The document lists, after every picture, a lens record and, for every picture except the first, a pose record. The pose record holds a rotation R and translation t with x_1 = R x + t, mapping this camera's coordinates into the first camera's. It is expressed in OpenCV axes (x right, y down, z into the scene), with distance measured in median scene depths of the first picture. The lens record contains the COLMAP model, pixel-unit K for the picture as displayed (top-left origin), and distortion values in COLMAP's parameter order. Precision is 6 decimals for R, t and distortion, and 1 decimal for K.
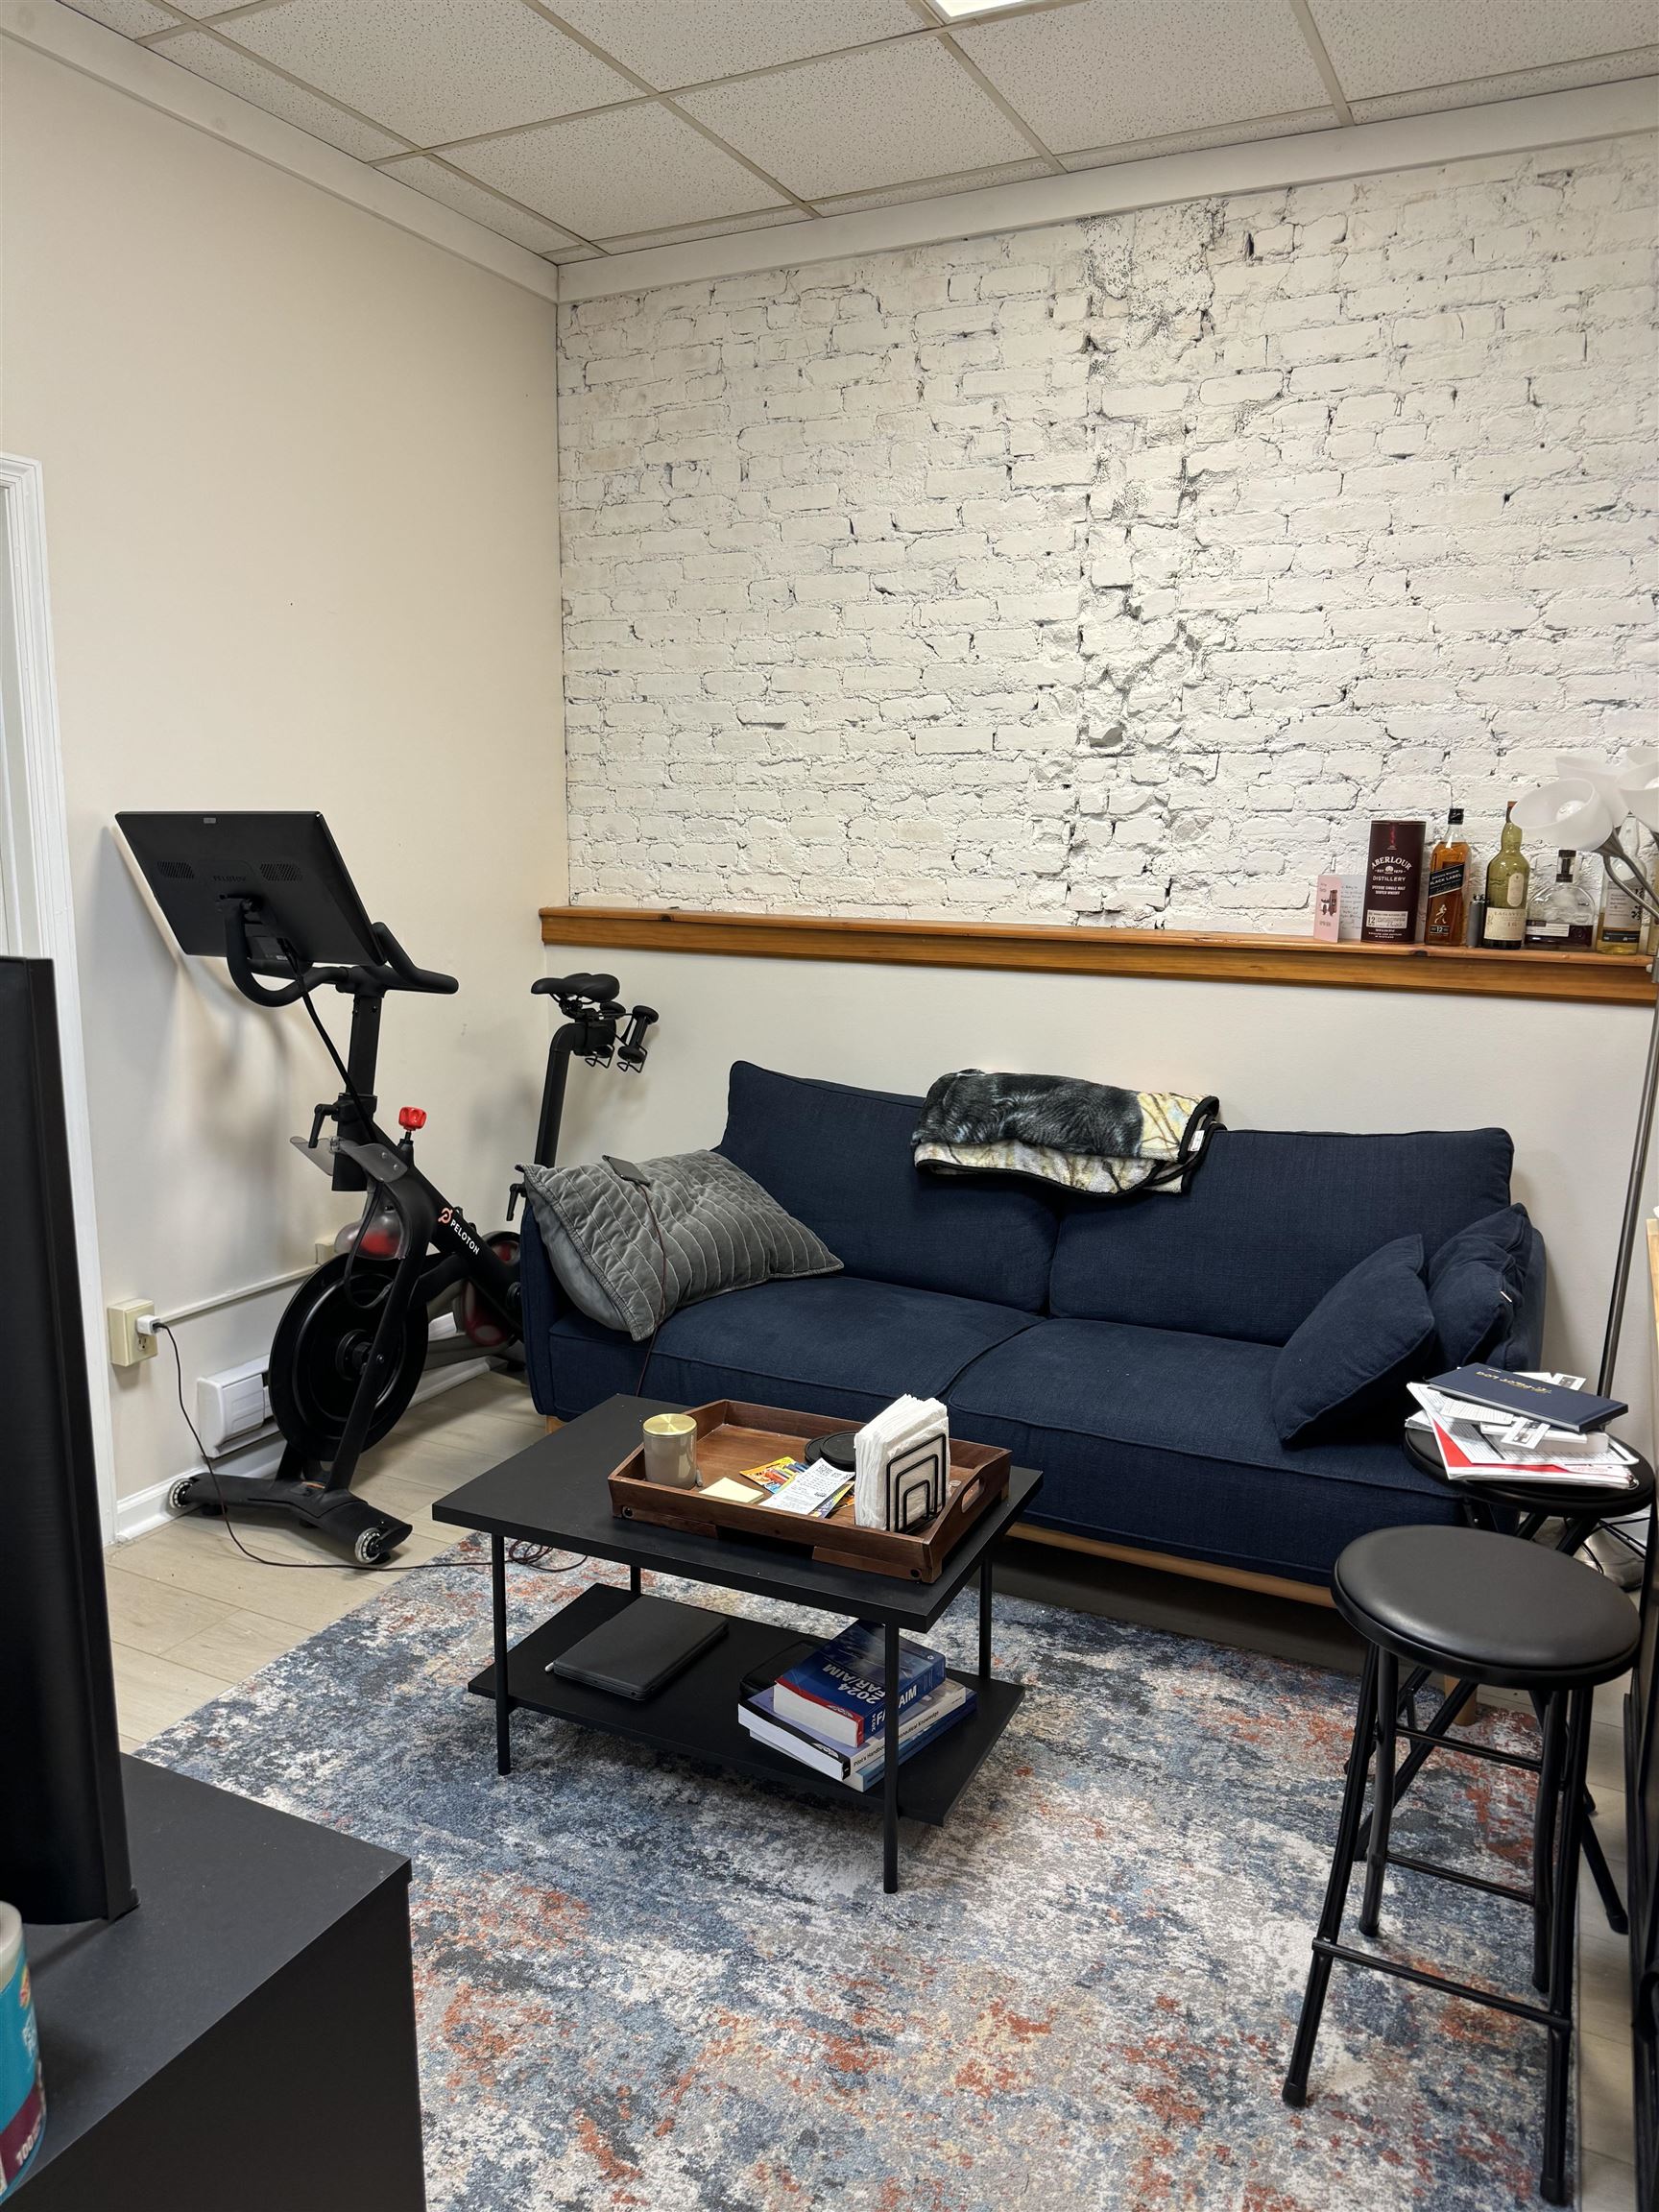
lens RADIAL K [[1560.2, 0, 917.0], [0, 1560.2, 1179.2], [0, 0, 1]] dist [0.010366, -0.045633]
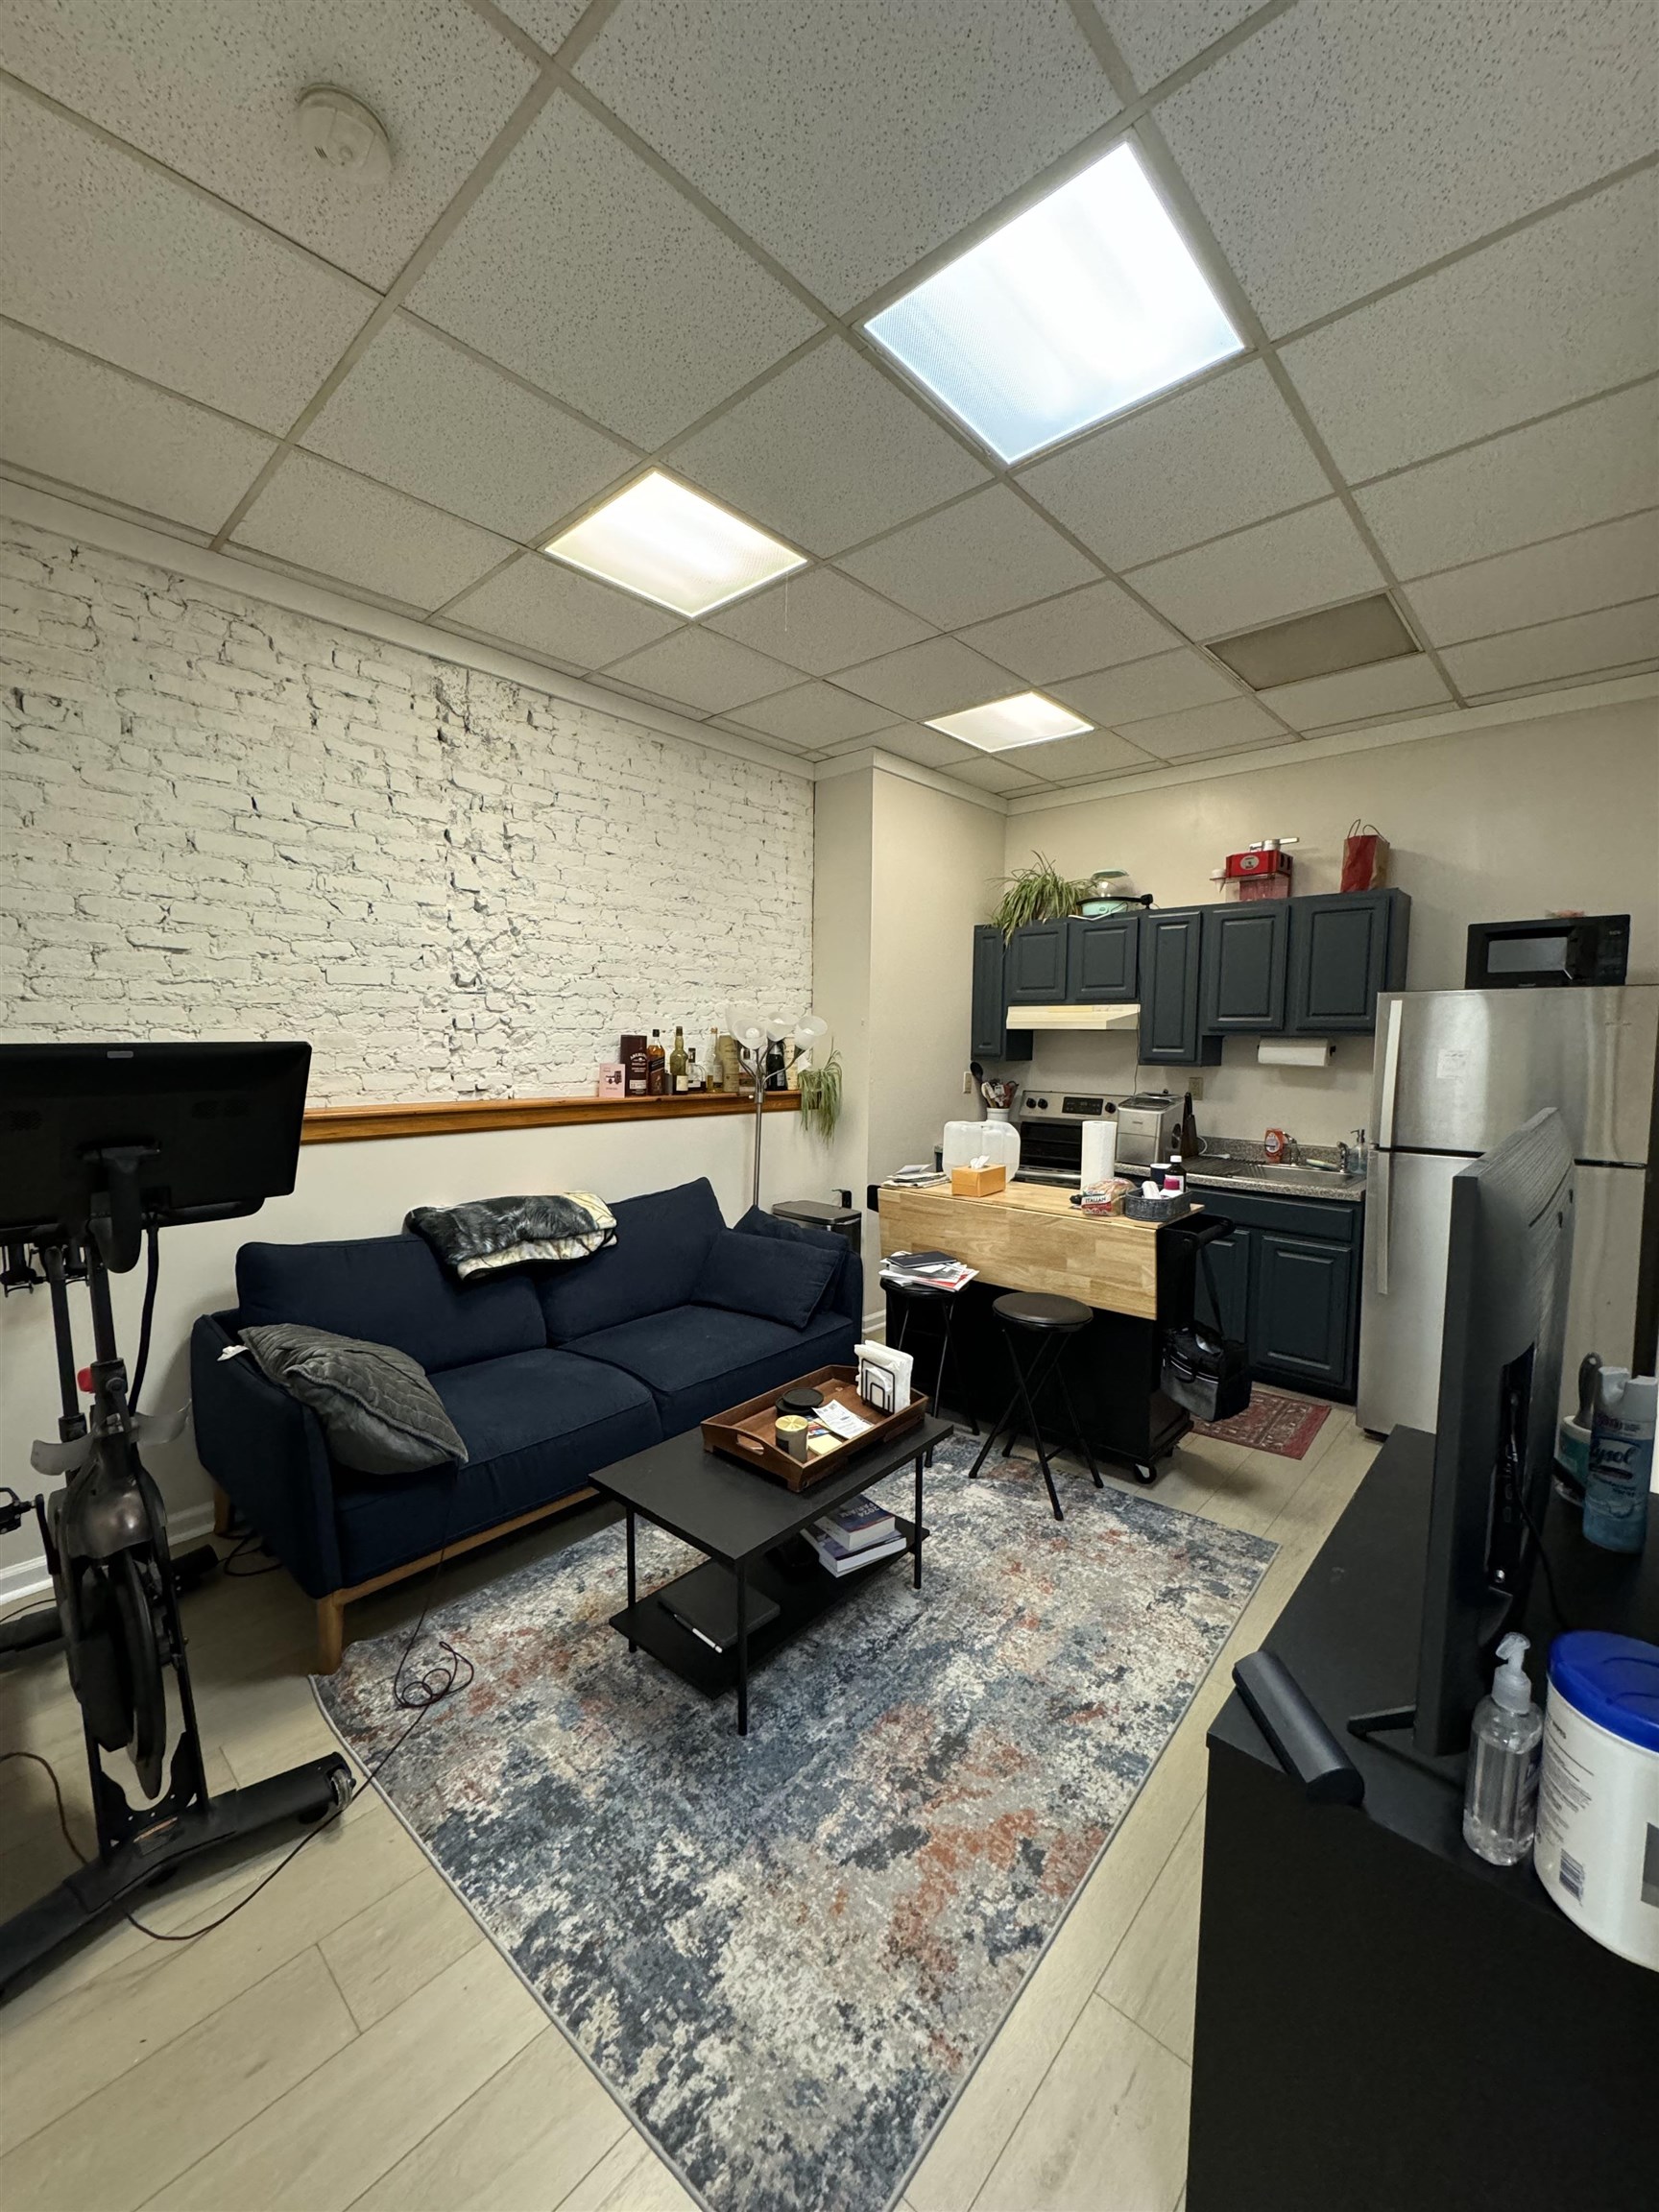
lens RADIAL K [[876.6, 0, 825.5], [0, 876.6, 1123.7], [0, 0, 1]] dist [-0.014810, 0.000594]
pose [[0.279993, -0.104459, 0.954302, -0.656311], [0.191073, 0.980238, 0.051236, -0.123126], [-0.940795, 0.167996, 0.294419, 0.439463]]
